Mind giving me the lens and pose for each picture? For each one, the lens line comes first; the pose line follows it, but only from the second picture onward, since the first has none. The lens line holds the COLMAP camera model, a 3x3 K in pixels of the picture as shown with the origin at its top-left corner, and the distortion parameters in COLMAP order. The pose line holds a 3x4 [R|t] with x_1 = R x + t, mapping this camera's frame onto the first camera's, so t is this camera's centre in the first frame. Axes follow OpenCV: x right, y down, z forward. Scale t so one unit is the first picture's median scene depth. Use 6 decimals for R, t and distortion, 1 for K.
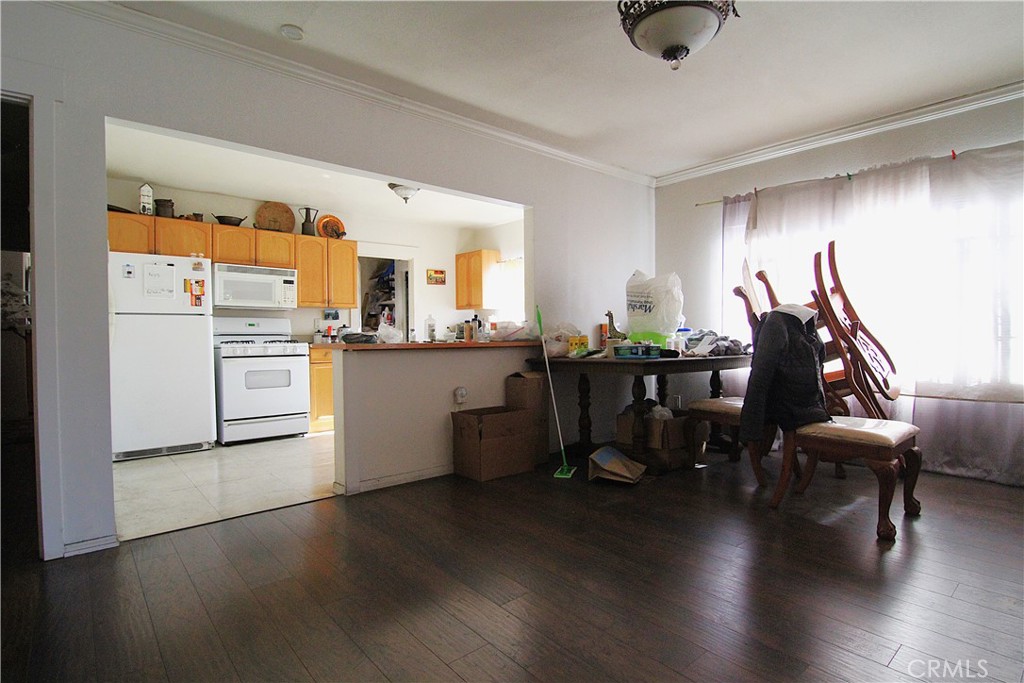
lens RADIAL K [[526.5, 0, 511.4], [0, 526.5, 341.9], [0, 0, 1]] dist [-0.002101, -0.007007]
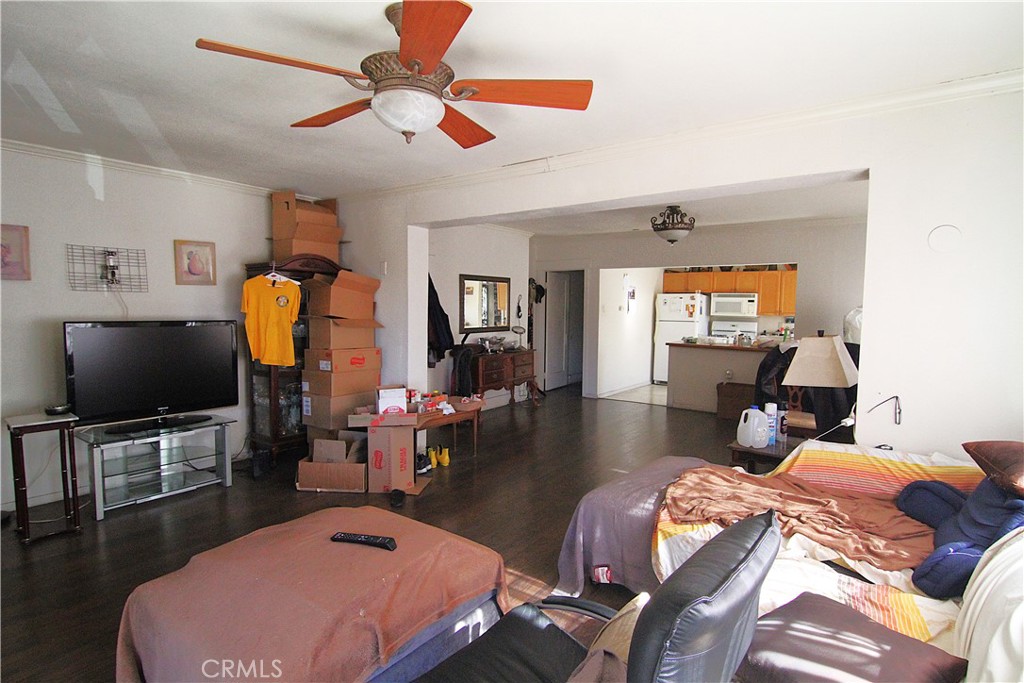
lens RADIAL K [[526.5, 0, 513.6], [0, 526.5, 343.1], [0, 0, 1]] dist [-0.002101, -0.007007]
pose [[0.223439, 0.079764, -0.971449, 0.802490], [-0.023228, 0.996799, 0.076502, -0.068551], [0.974441, 0.005471, 0.224577, -0.095849]]
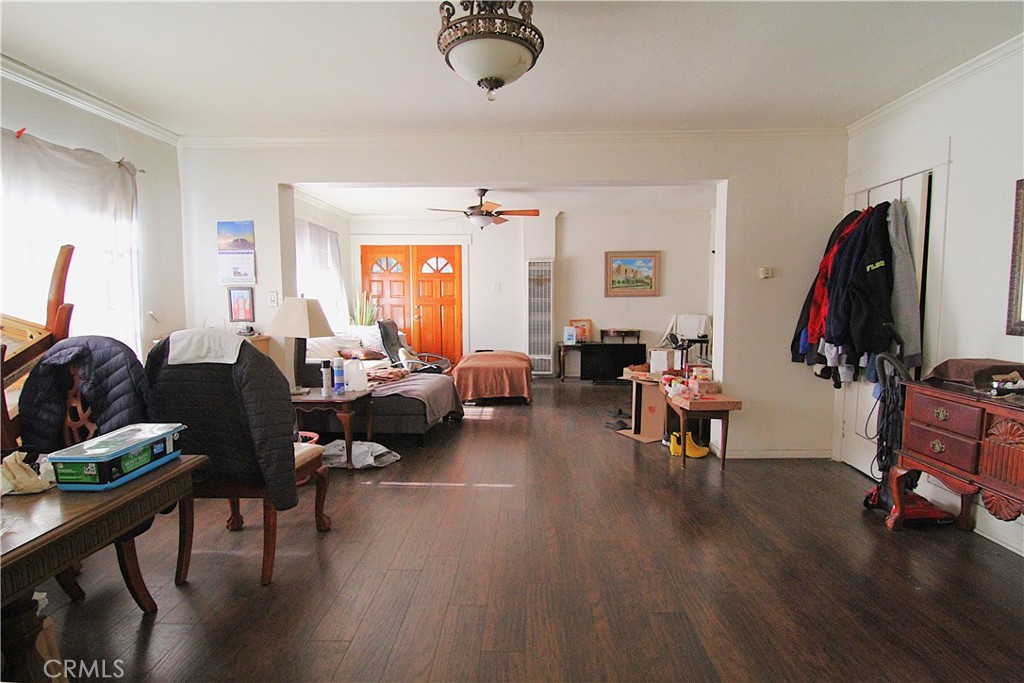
lens RADIAL K [[526.5, 0, 512.6], [0, 526.5, 341.2], [0, 0, 1]] dist [-0.002101, -0.007007]
pose [[-0.746305, -0.049940, 0.663728, -0.255777], [0.016125, 0.995532, 0.093037, -0.104531], [-0.665409, 0.080137, -0.742165, 1.122293]]
